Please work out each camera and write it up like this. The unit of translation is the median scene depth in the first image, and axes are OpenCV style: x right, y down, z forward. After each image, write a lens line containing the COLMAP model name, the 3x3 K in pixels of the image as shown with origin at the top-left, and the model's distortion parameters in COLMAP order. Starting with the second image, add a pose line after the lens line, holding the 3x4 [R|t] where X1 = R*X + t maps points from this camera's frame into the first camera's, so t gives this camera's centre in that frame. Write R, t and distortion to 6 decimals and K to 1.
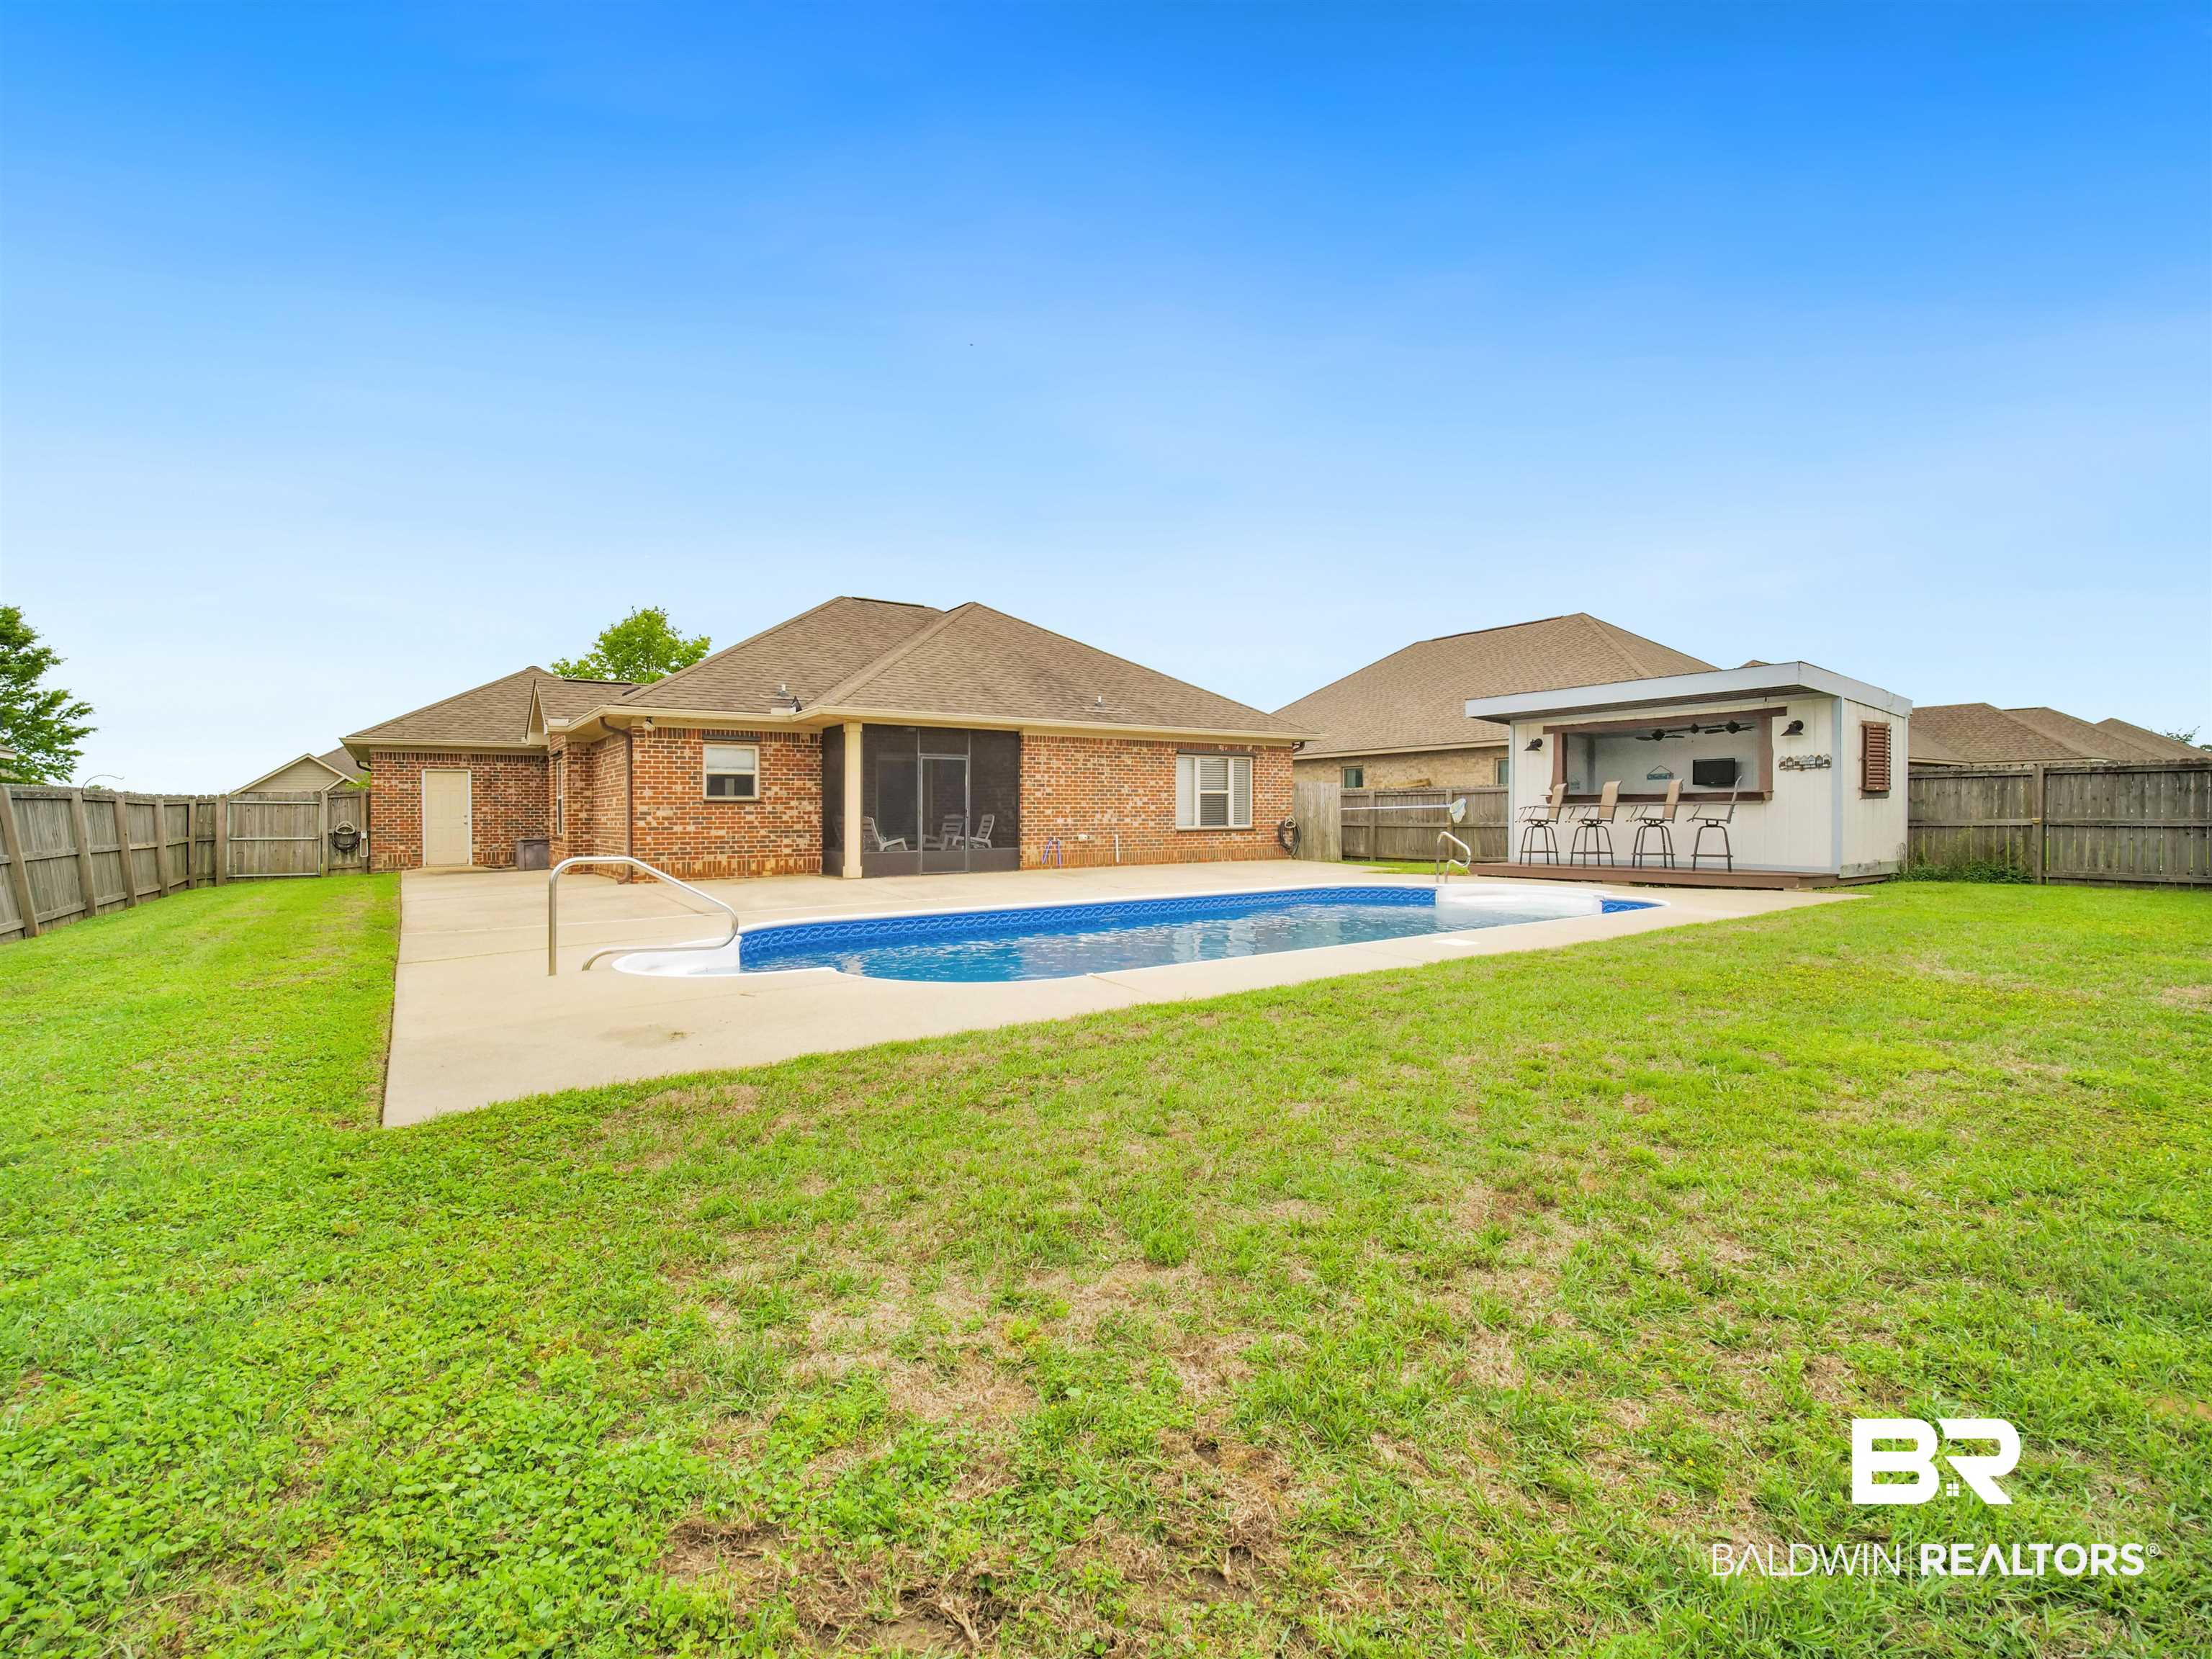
lens RADIAL K [[1019.7, 0, 1097.5], [0, 1019.7, 826.5], [0, 0, 1]] dist [-0.021186, -0.000368]
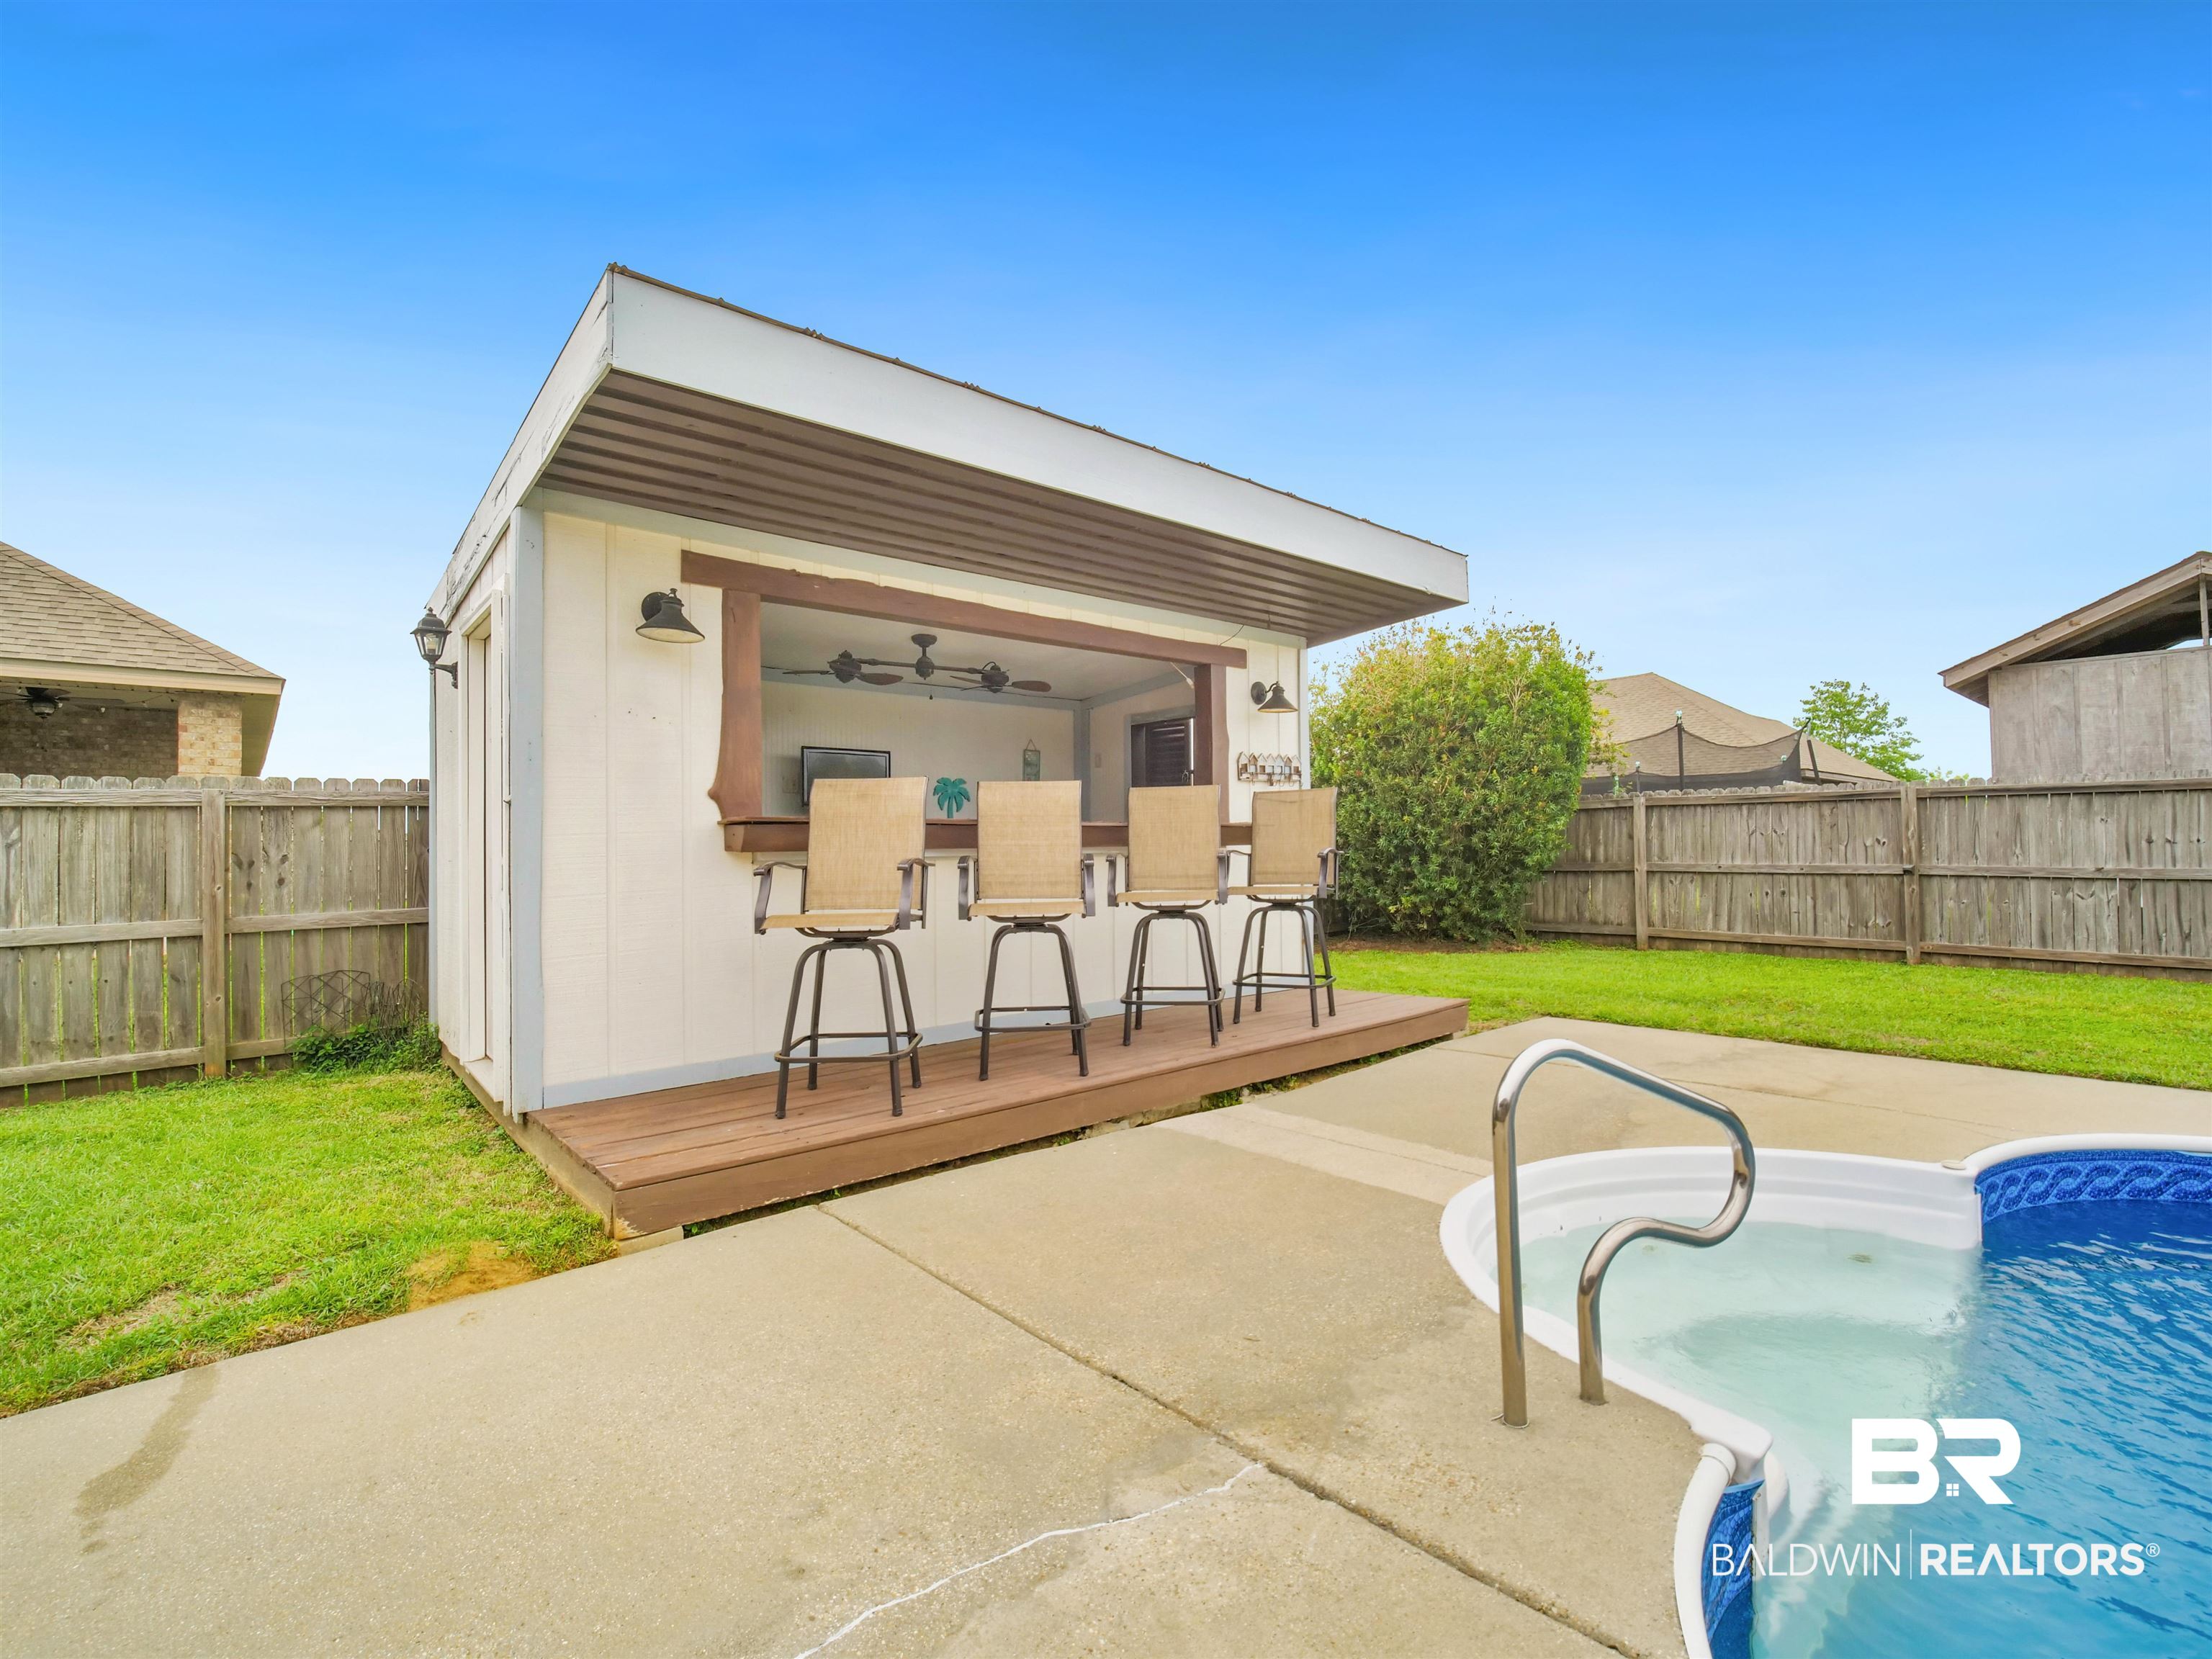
lens RADIAL K [[1019.7, 0, 1097.5], [0, 1019.7, 826.5], [0, 0, 1]] dist [-0.021186, -0.000368]
pose [[-0.092166, 0.016758, 0.995603, 0.162119], [0.008995, 0.999832, -0.015997, -0.021746], [-0.995703, 0.007481, -0.092301, 0.853901]]
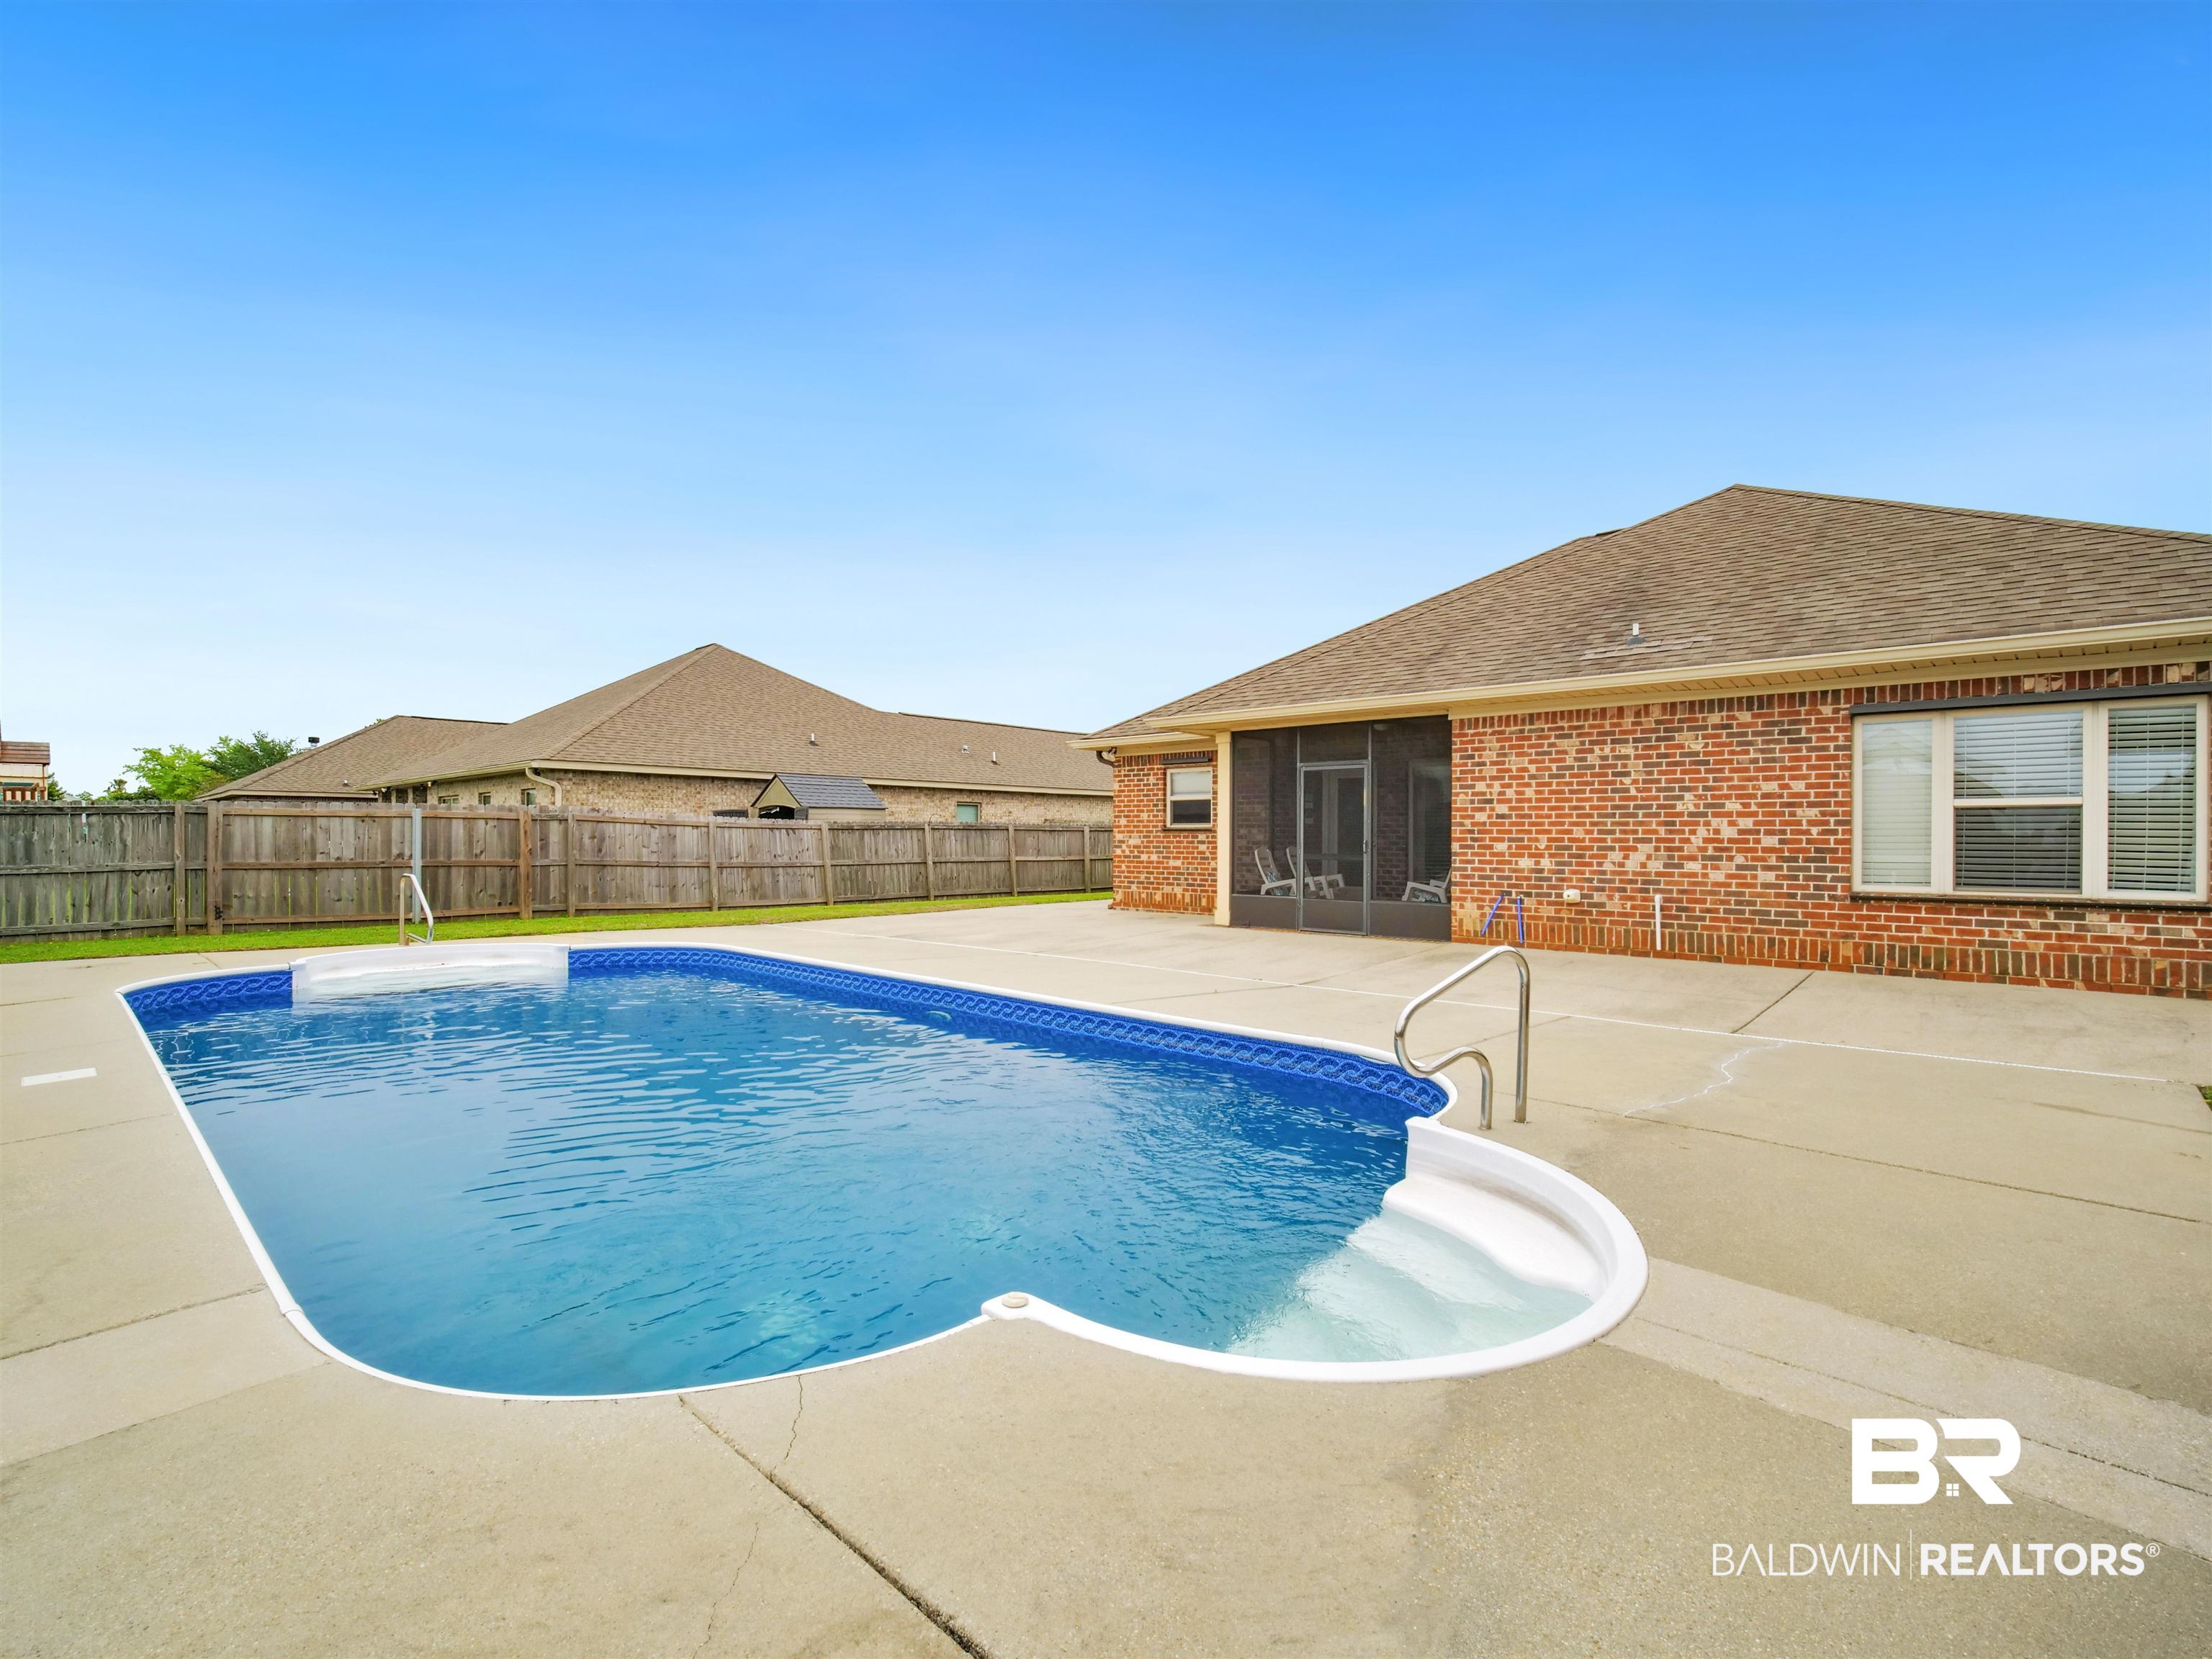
lens RADIAL K [[1019.7, 0, 1097.5], [0, 1019.7, 826.5], [0, 0, 1]] dist [-0.021186, -0.000368]
pose [[0.190674, 0.001656, -0.981652, 0.471158], [-0.010162, 0.999948, -0.000287, -0.023340], [0.981601, 0.010031, 0.190681, 0.663671]]
